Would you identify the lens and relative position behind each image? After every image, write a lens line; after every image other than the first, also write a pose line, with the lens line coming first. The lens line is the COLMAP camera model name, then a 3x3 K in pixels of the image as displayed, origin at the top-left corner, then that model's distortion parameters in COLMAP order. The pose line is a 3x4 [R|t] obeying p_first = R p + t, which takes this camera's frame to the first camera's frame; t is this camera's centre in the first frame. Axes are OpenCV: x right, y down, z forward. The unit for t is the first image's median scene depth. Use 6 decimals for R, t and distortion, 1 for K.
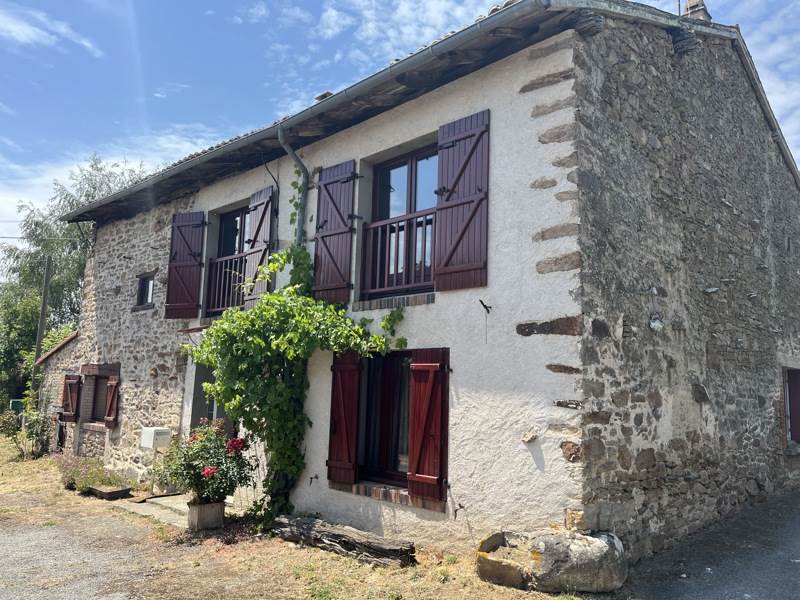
lens RADIAL K [[609.7, 0, 400.0], [0, 609.7, 300.0], [0, 0, 1]] dist [0.069579, -0.098410]
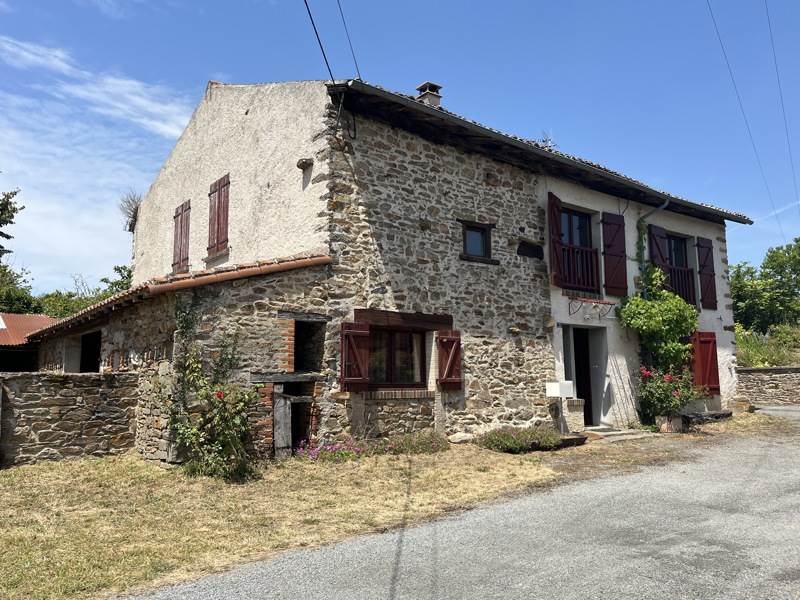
lens RADIAL K [[609.7, 0, 400.0], [0, 609.7, 300.0], [0, 0, 1]] dist [0.069579, -0.098410]
pose [[0.155810, 0.108168, 0.981847, -2.459234], [-0.125132, 0.988140, -0.089004, 0.312561], [-0.979829, -0.108993, 0.167498, 1.754564]]
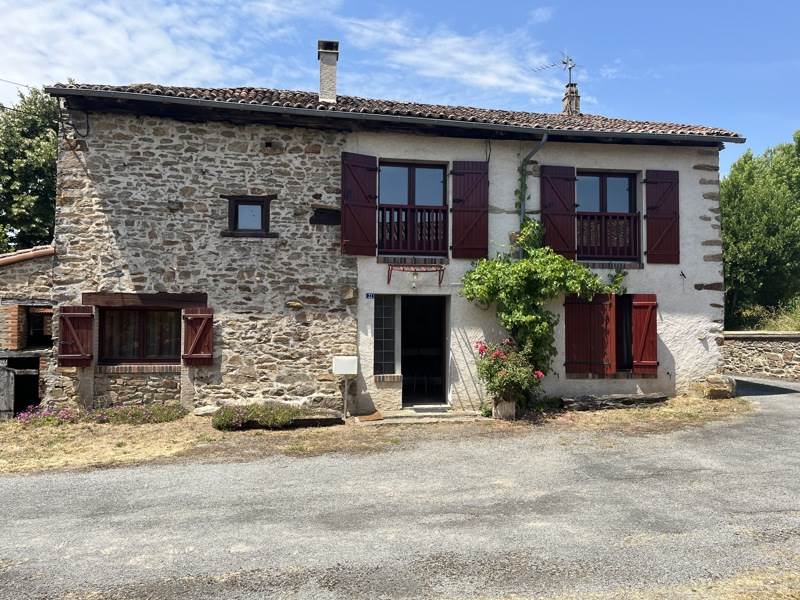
lens RADIAL K [[609.7, 0, 400.0], [0, 609.7, 300.0], [0, 0, 1]] dist [0.069579, -0.098410]
pose [[0.601381, 0.012247, 0.798869, -1.864806], [-0.099448, 0.993254, 0.059637, 0.060279], [-0.792749, -0.115310, 0.598542, 0.475593]]
